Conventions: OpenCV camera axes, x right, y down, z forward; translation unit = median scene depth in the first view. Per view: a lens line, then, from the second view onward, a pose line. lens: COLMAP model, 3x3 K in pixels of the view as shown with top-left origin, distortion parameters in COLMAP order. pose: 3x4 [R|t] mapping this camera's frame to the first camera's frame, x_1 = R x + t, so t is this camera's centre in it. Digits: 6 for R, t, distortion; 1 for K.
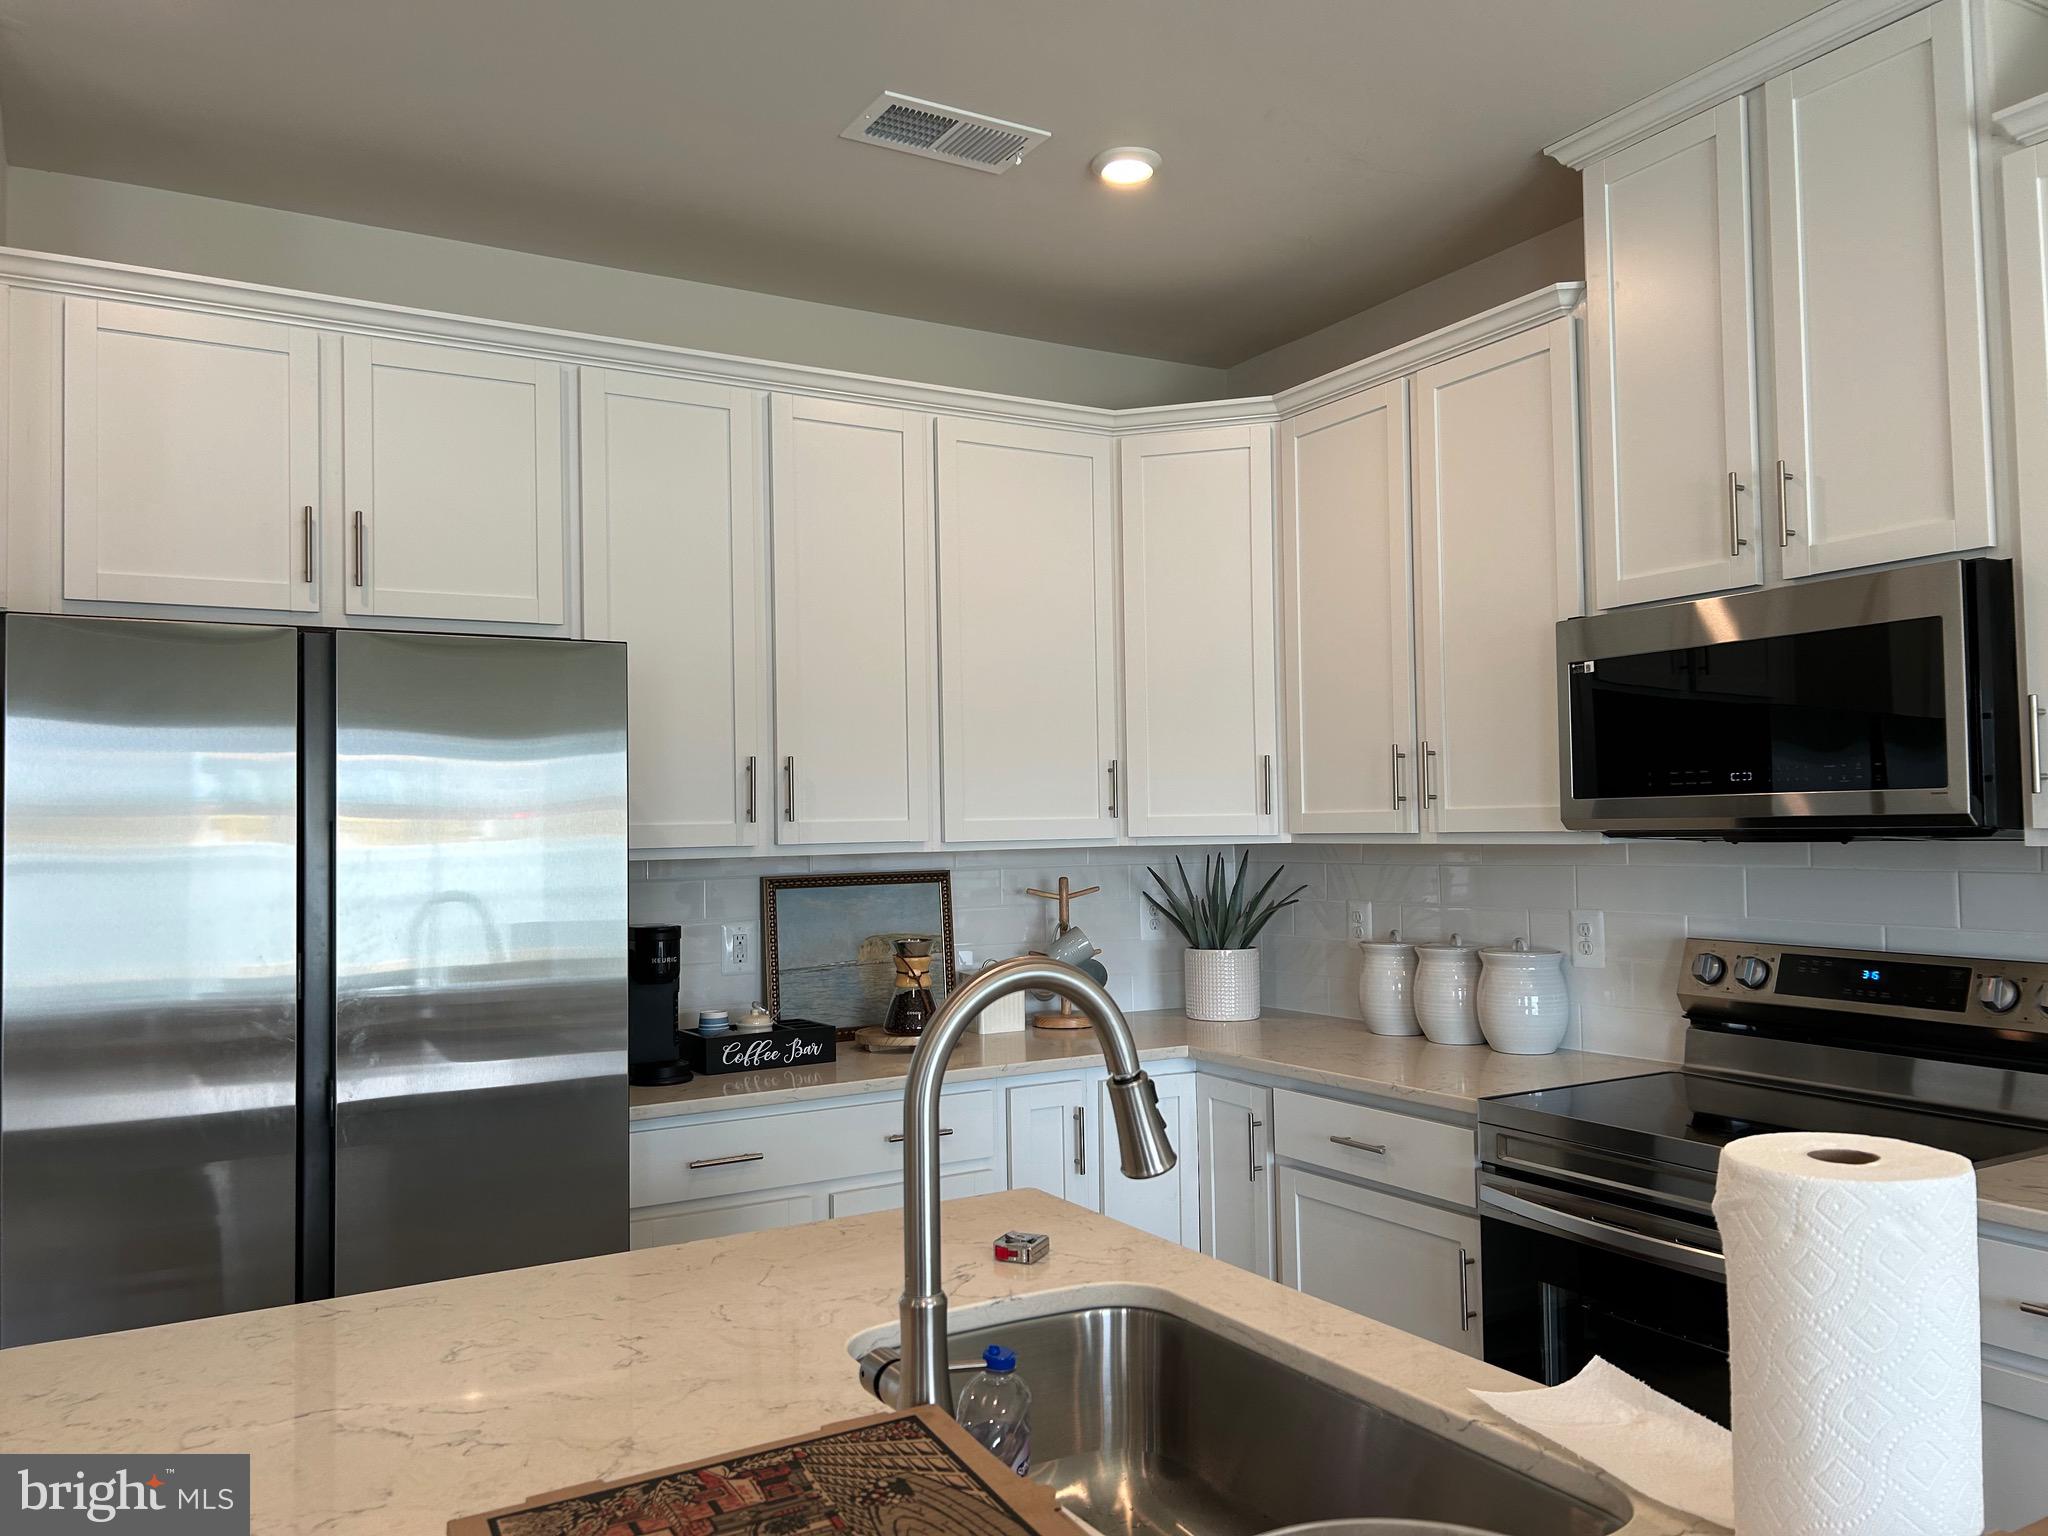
lens RADIAL K [[1539.3, 0, 1028.3], [0, 1539.3, 761.5], [0, 0, 1]] dist [0.074810, -0.071154]
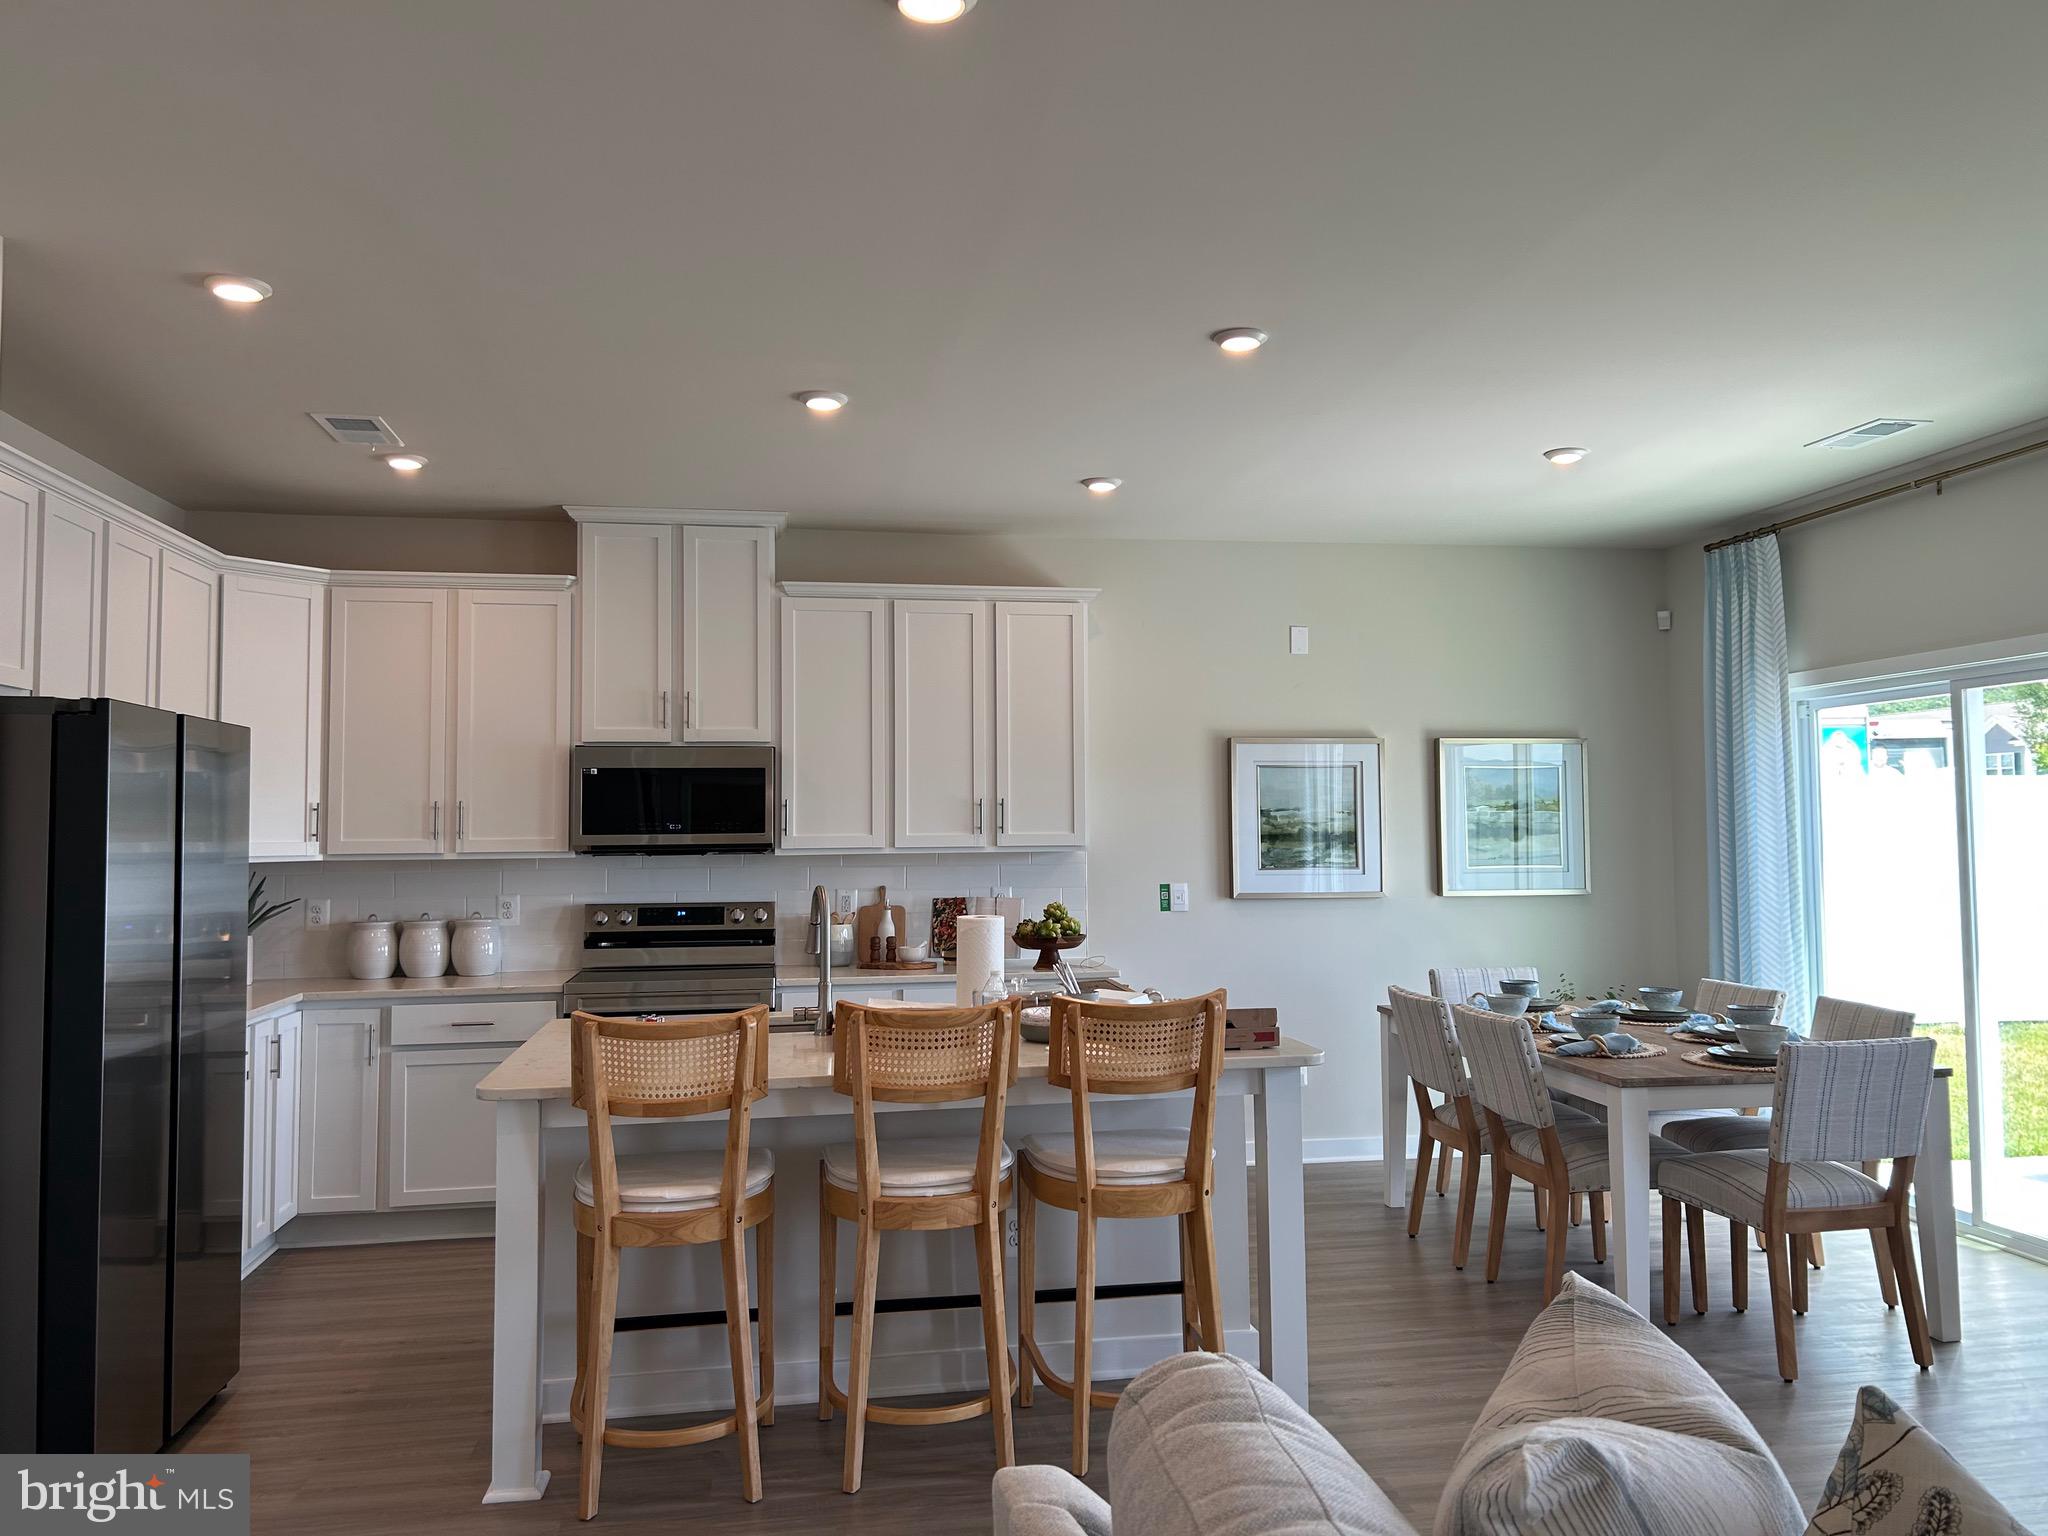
lens RADIAL K [[1545.2, 0, 1030.9], [0, 1545.2, 749.9], [0, 0, 1]] dist [0.151005, -0.237866]
pose [[0.350933, 0.064734, 0.934160, -1.206980], [-0.040554, 0.997722, -0.053904, -0.000865], [-0.935522, -0.018968, 0.352759, -0.241496]]
